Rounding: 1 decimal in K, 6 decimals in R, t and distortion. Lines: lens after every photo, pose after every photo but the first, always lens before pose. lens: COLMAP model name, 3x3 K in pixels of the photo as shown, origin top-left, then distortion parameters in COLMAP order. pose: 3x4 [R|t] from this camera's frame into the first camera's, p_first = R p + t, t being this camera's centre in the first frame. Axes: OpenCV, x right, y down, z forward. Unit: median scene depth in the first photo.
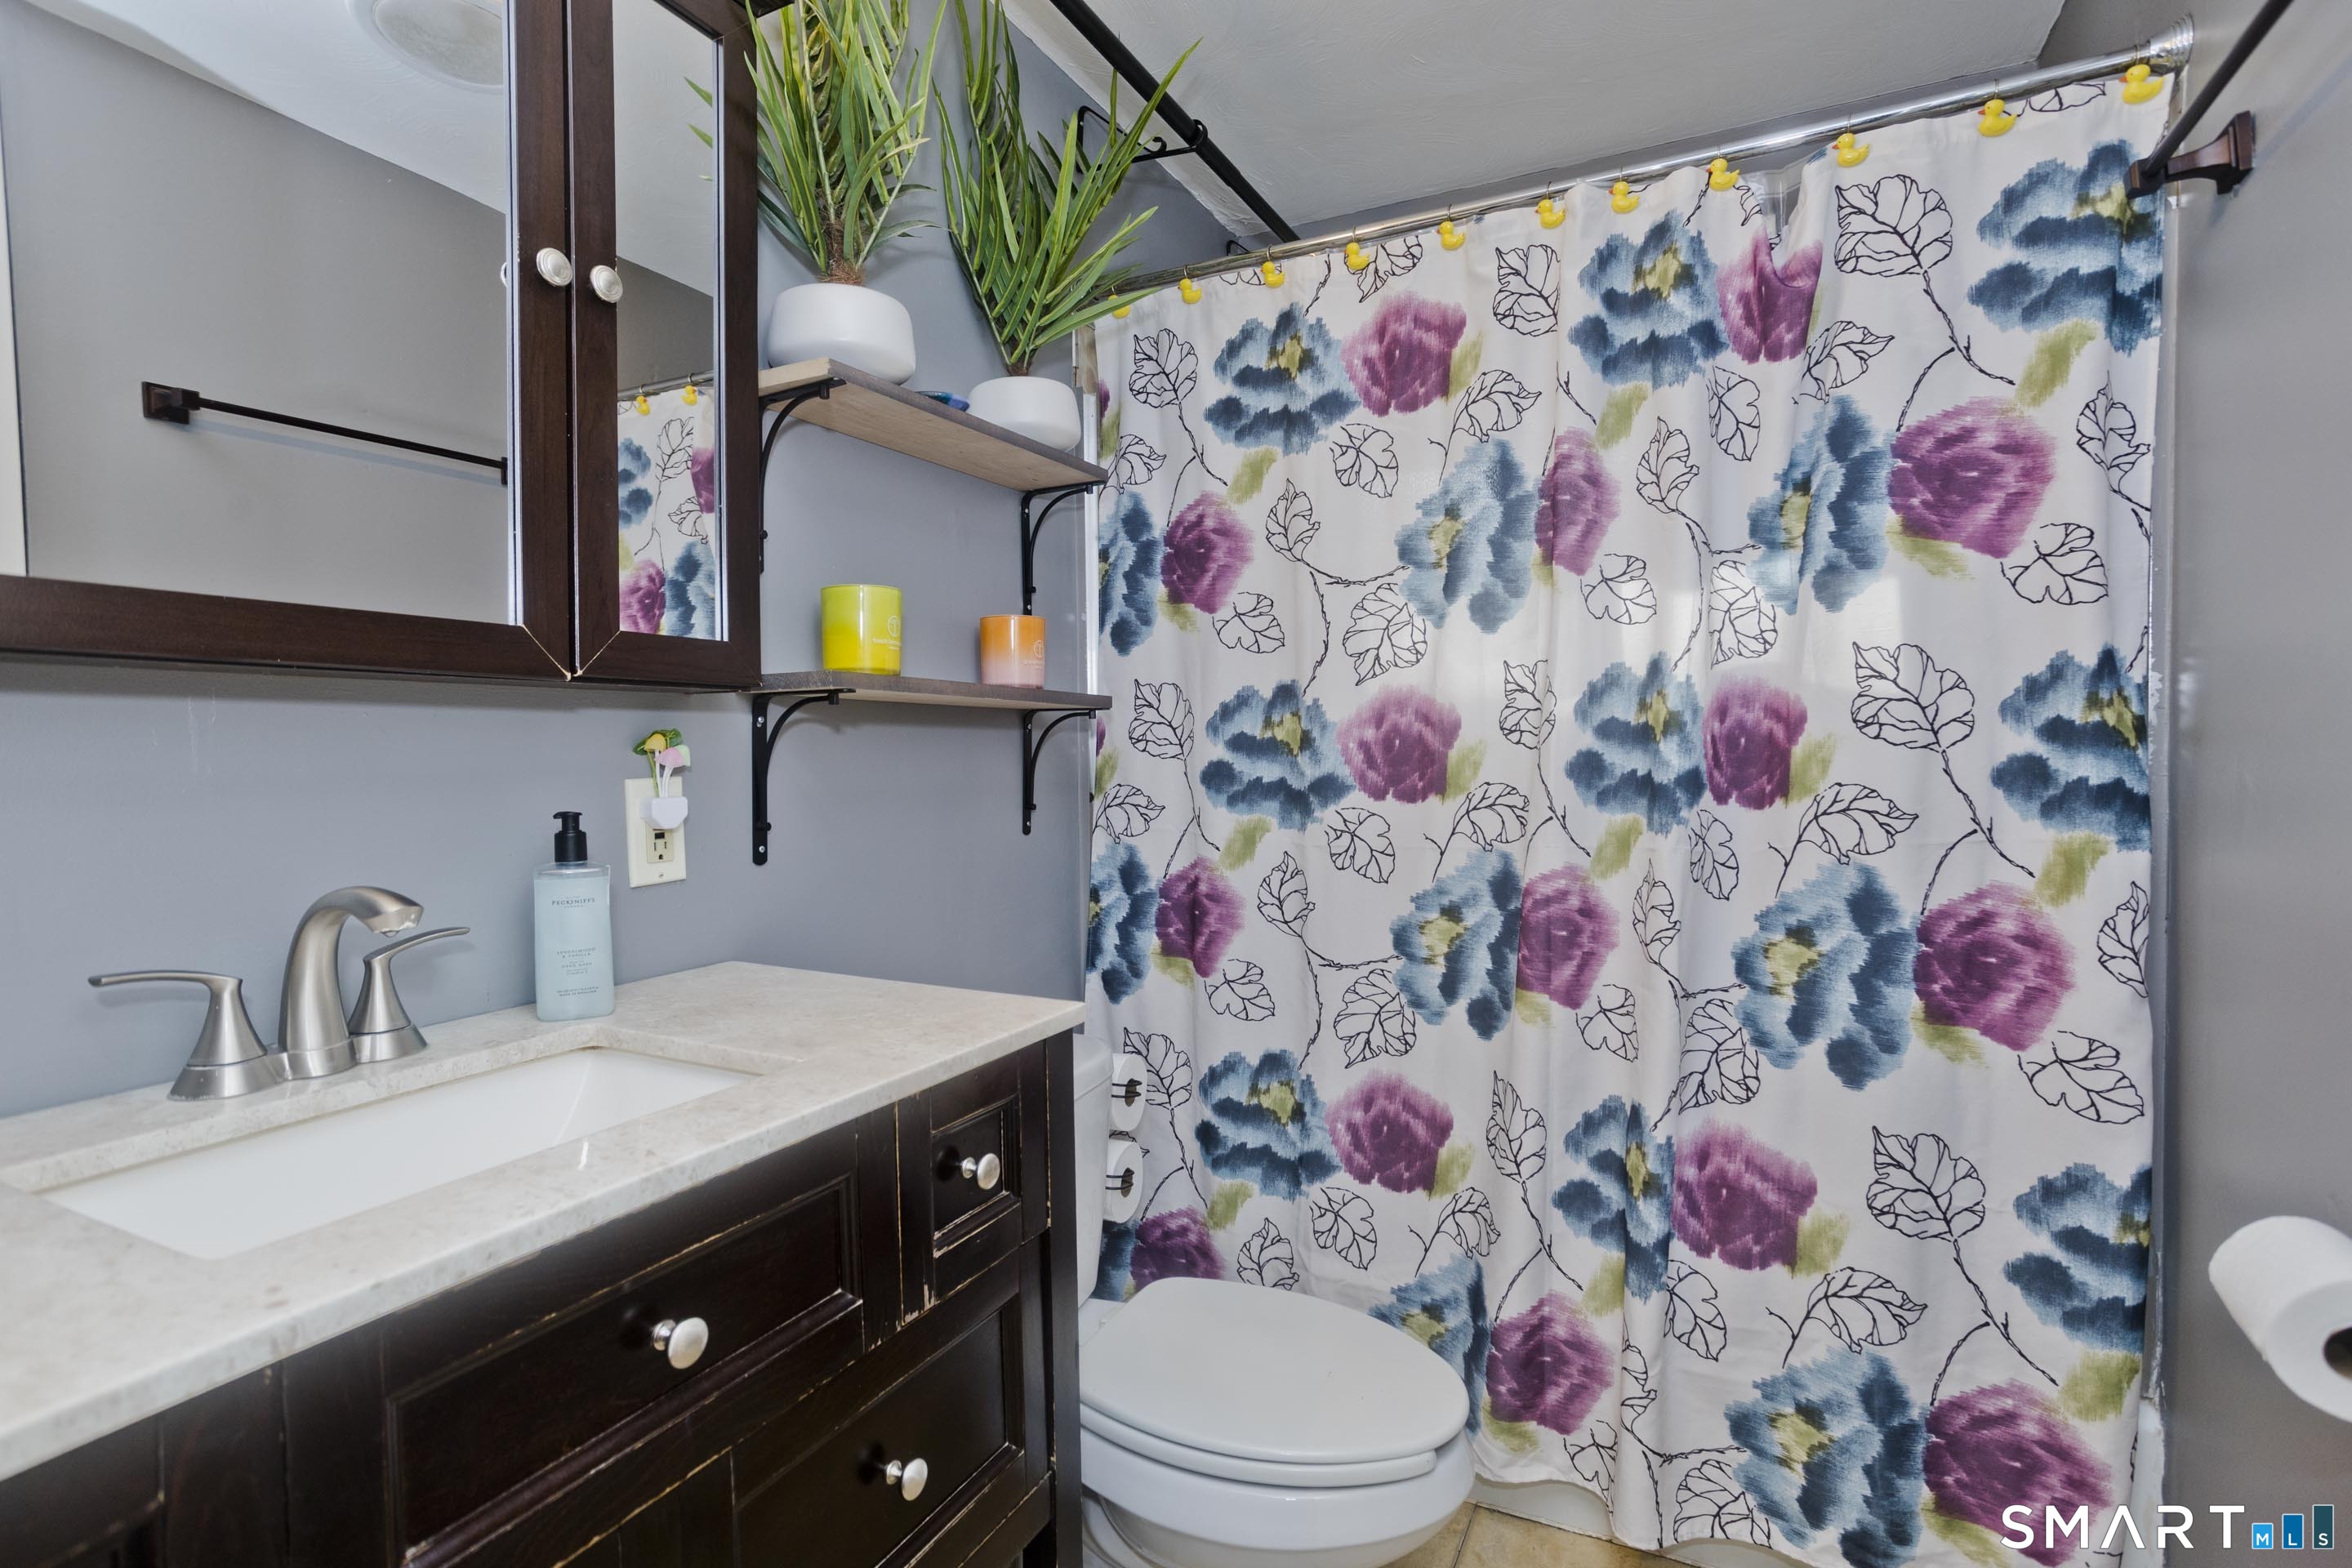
lens RADIAL K [[1123.8, 0, 1183.9], [0, 1123.8, 774.8], [0, 0, 1]] dist [-0.057817, 0.036946]
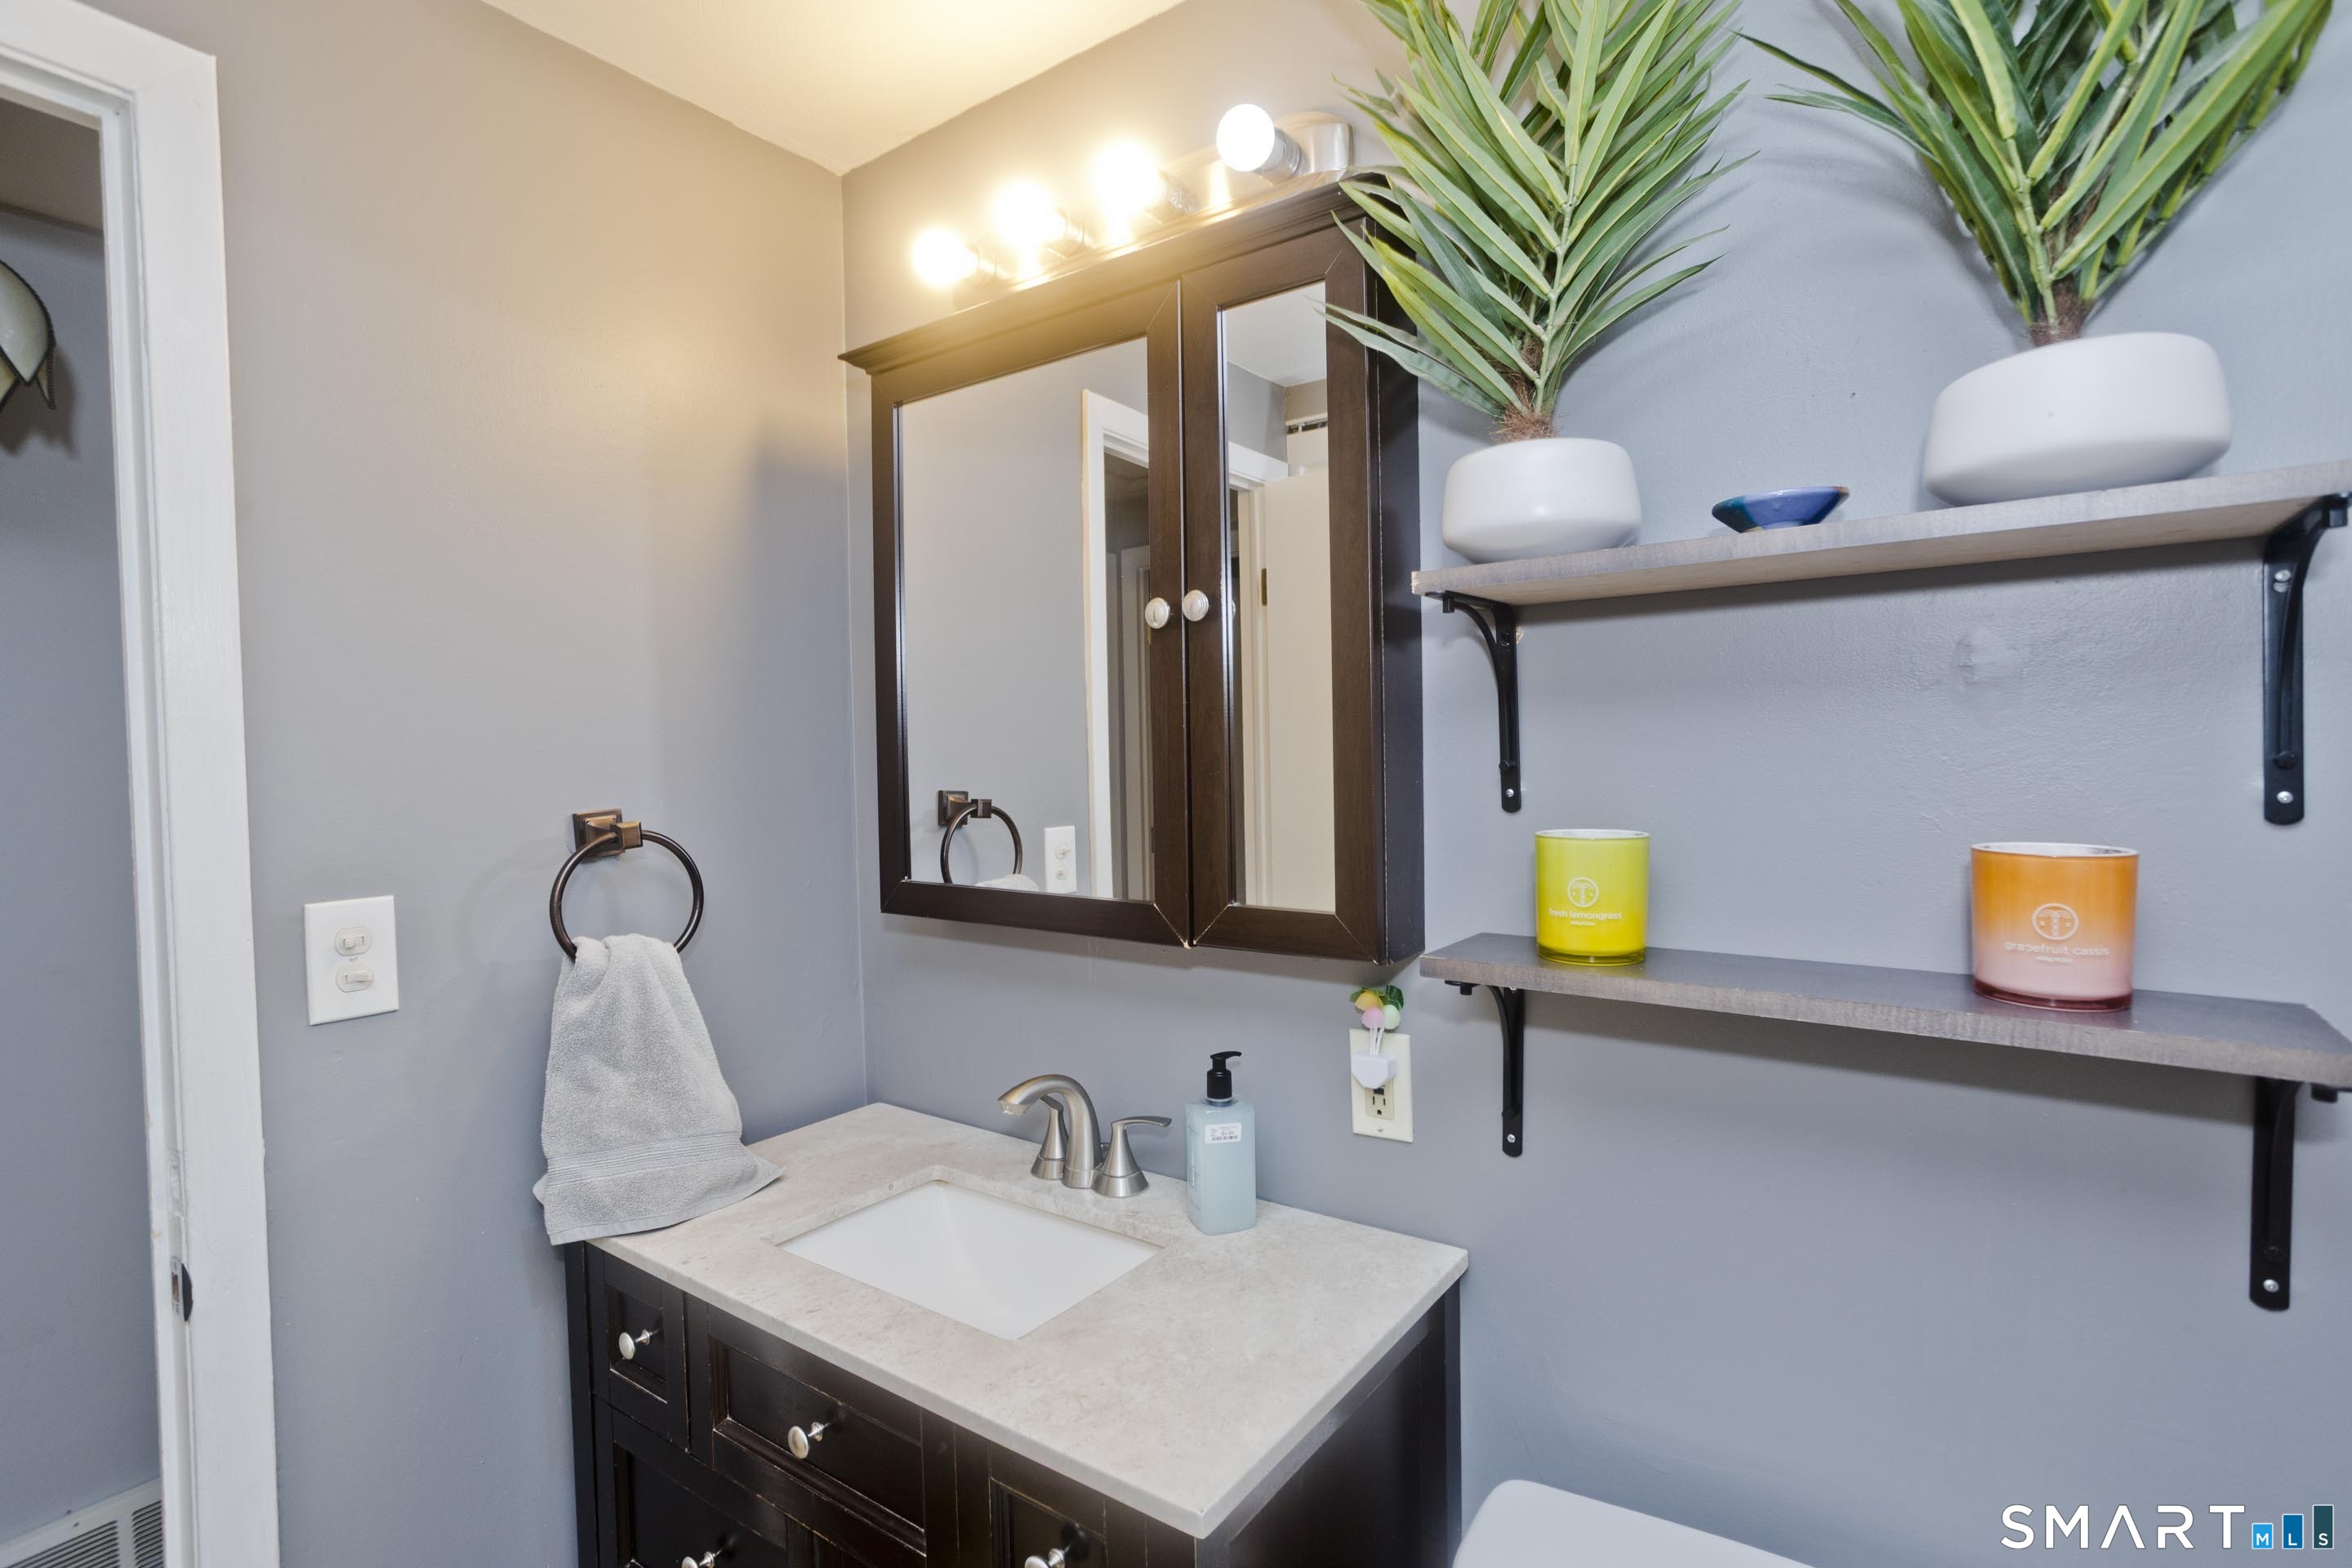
lens RADIAL K [[1123.8, 0, 1183.9], [0, 1123.8, 774.8], [0, 0, 1]] dist [-0.057817, 0.036946]
pose [[-0.143175, 0.031385, -0.989200, 0.616437], [0.002496, 0.999505, 0.031351, -0.301399], [0.989694, 0.002020, -0.143182, 1.131981]]
